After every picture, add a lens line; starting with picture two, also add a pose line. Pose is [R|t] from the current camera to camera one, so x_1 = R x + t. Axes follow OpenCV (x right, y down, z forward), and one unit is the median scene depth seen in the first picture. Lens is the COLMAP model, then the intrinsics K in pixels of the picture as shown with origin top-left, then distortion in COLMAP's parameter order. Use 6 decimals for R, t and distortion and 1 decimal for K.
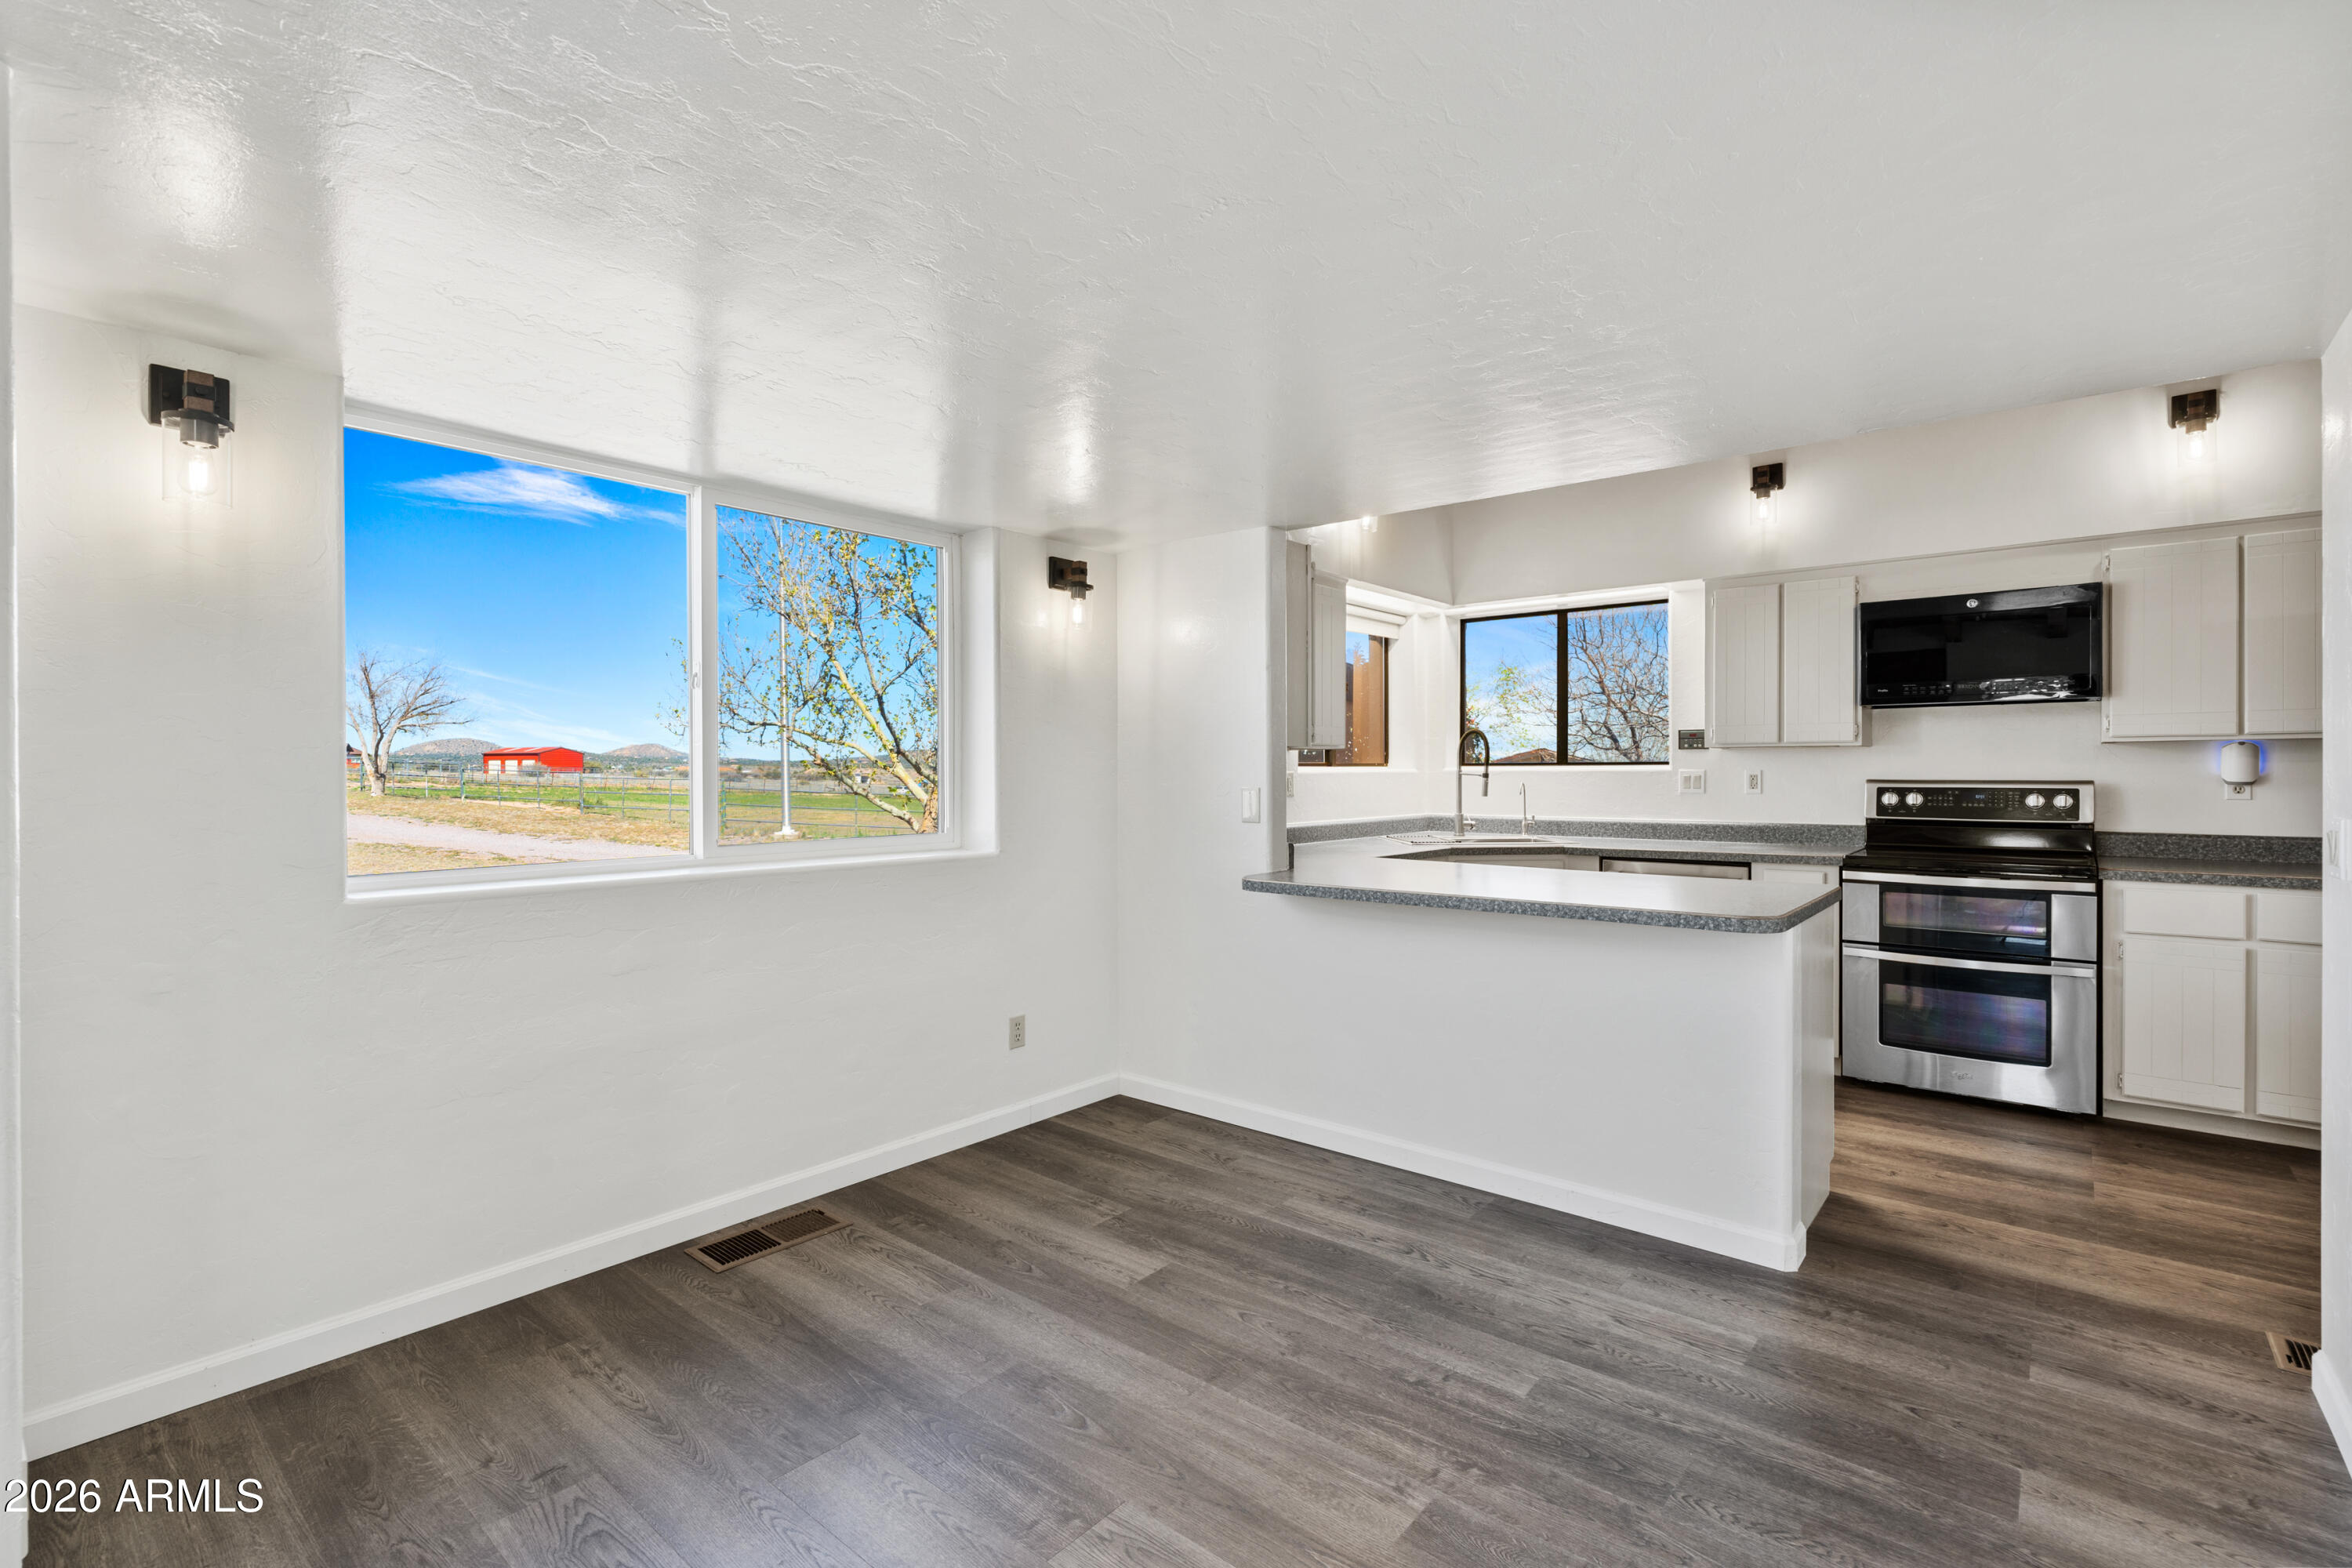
lens RADIAL K [[1067.3, 0, 1180.6], [0, 1067.3, 774.9], [0, 0, 1]] dist [-0.006716, 0.002052]
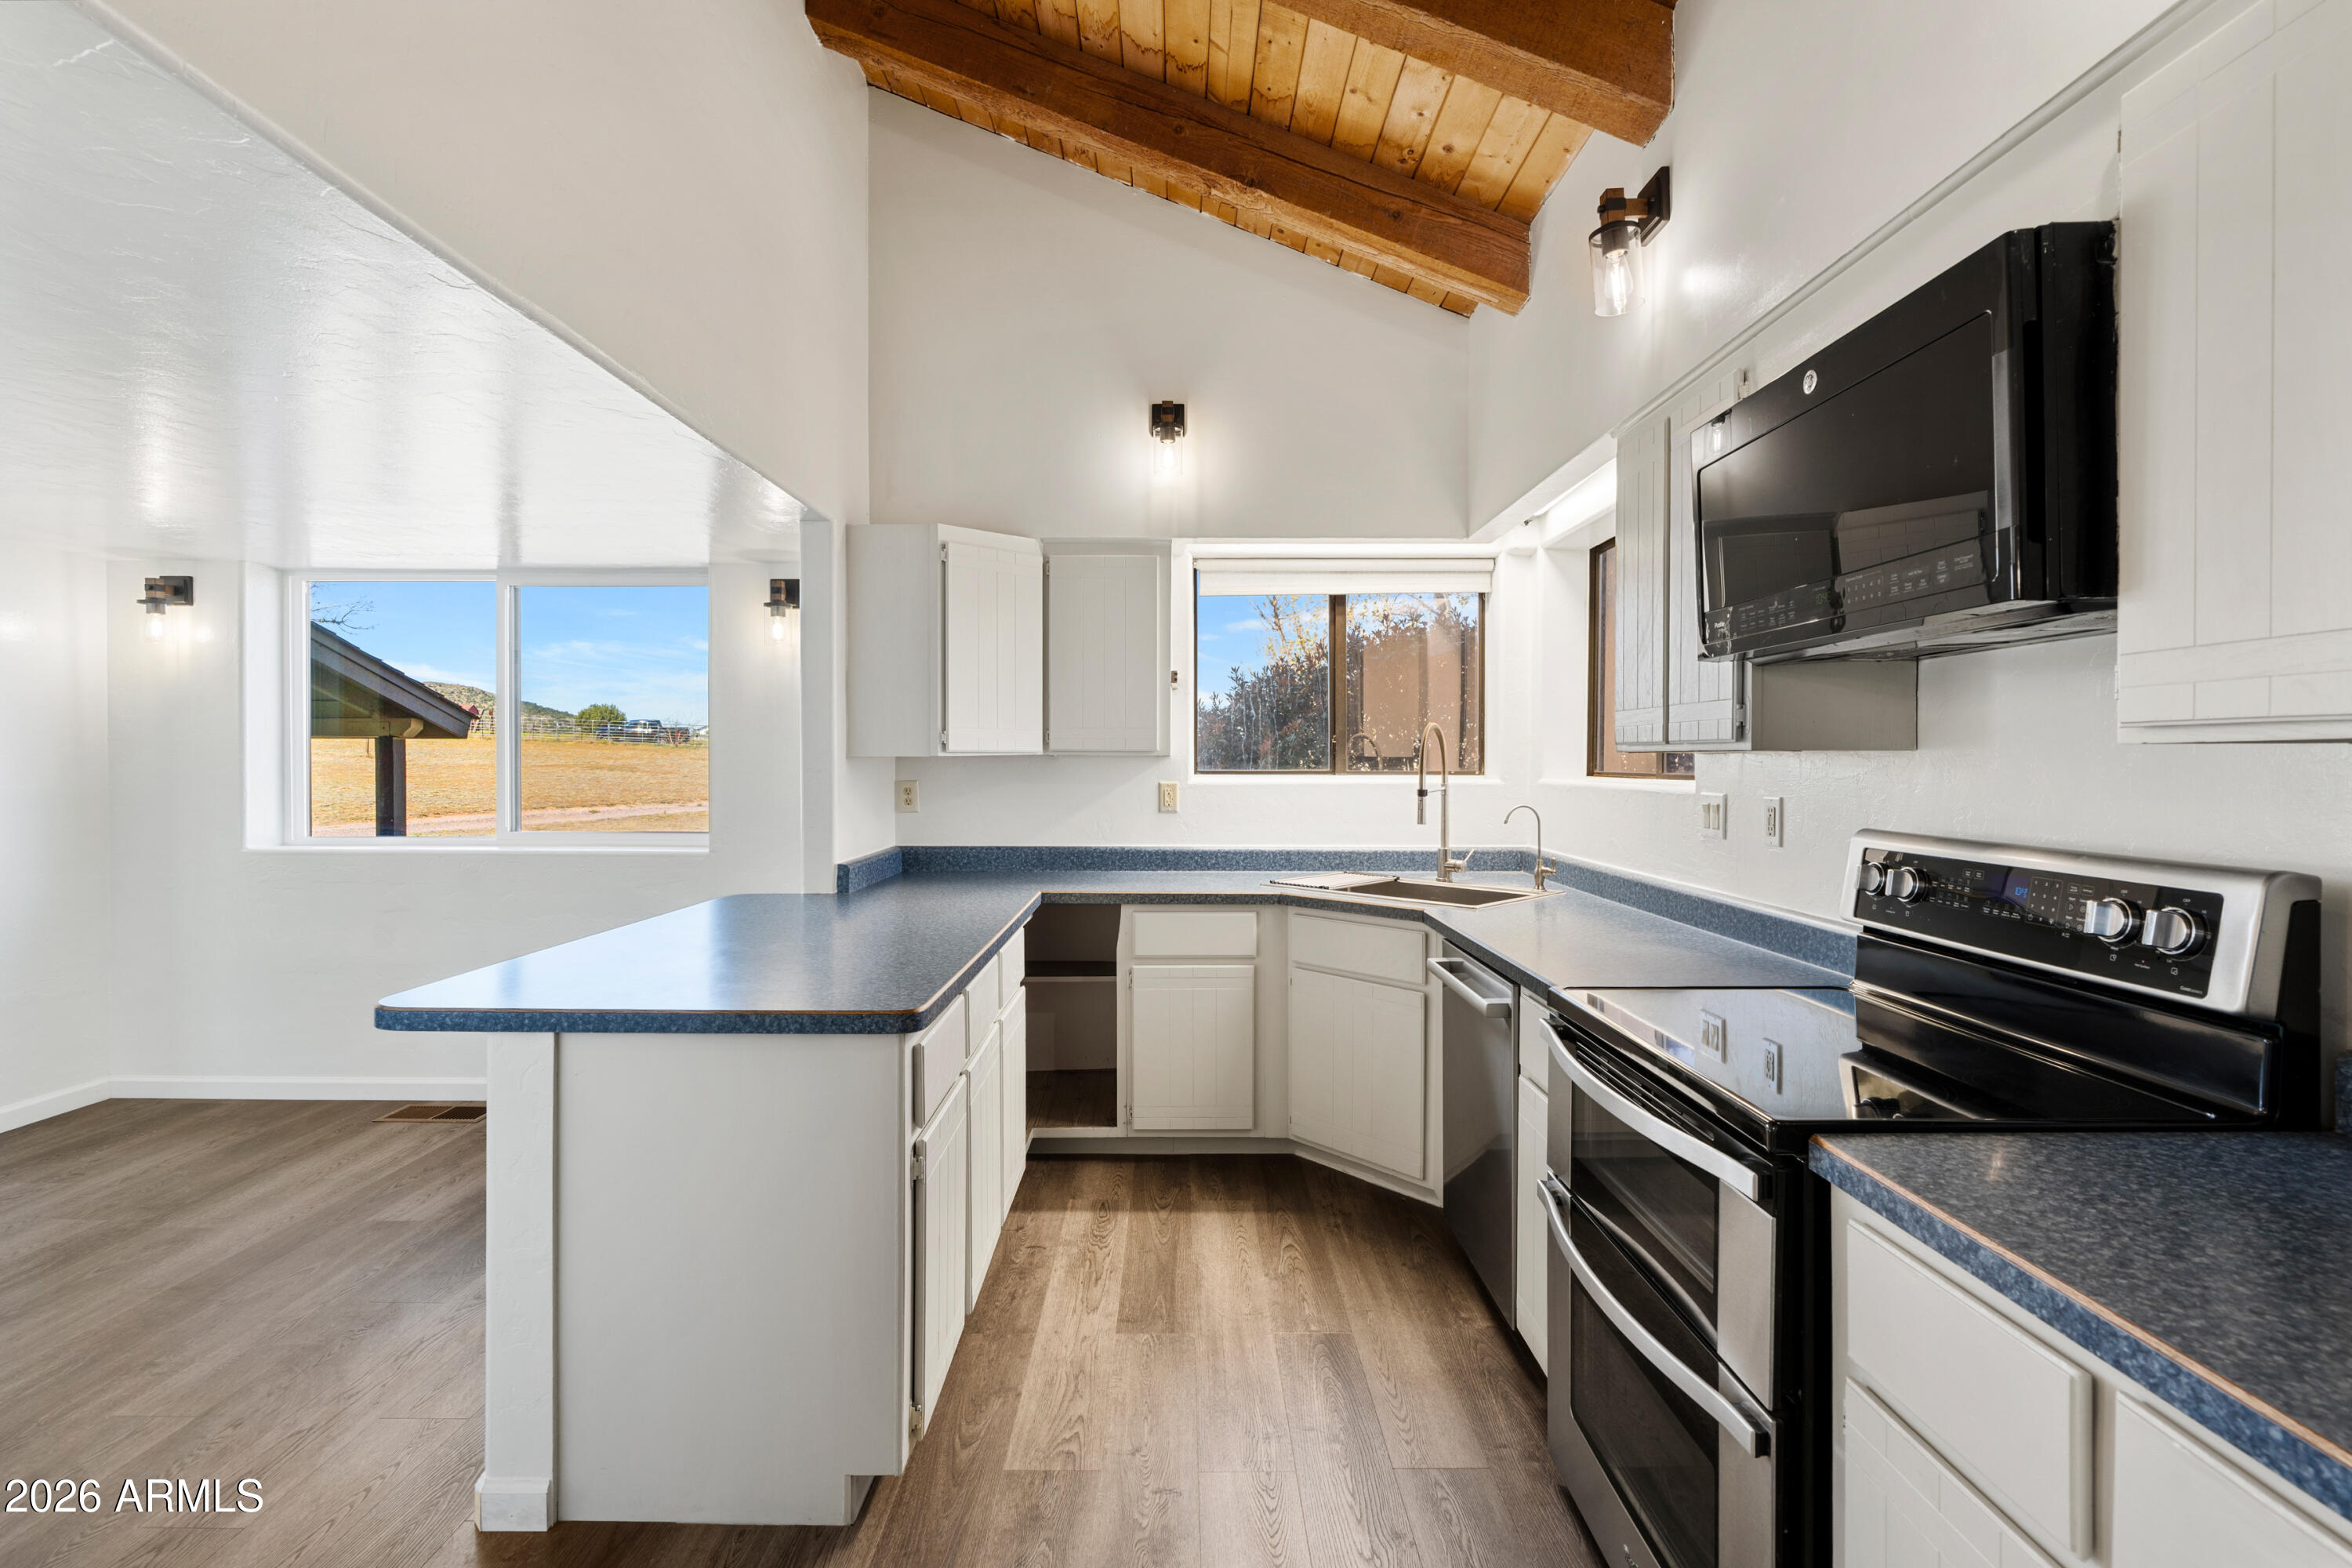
lens RADIAL K [[1067.3, 0, 1175.2], [0, 1067.3, 774.4], [0, 0, 1]] dist [-0.006716, 0.002052]
pose [[0.646170, 0.013950, -0.763066, 1.052053], [-0.008090, 0.999902, 0.011429, -0.026356], [0.763151, -0.001212, 0.646219, 0.681235]]
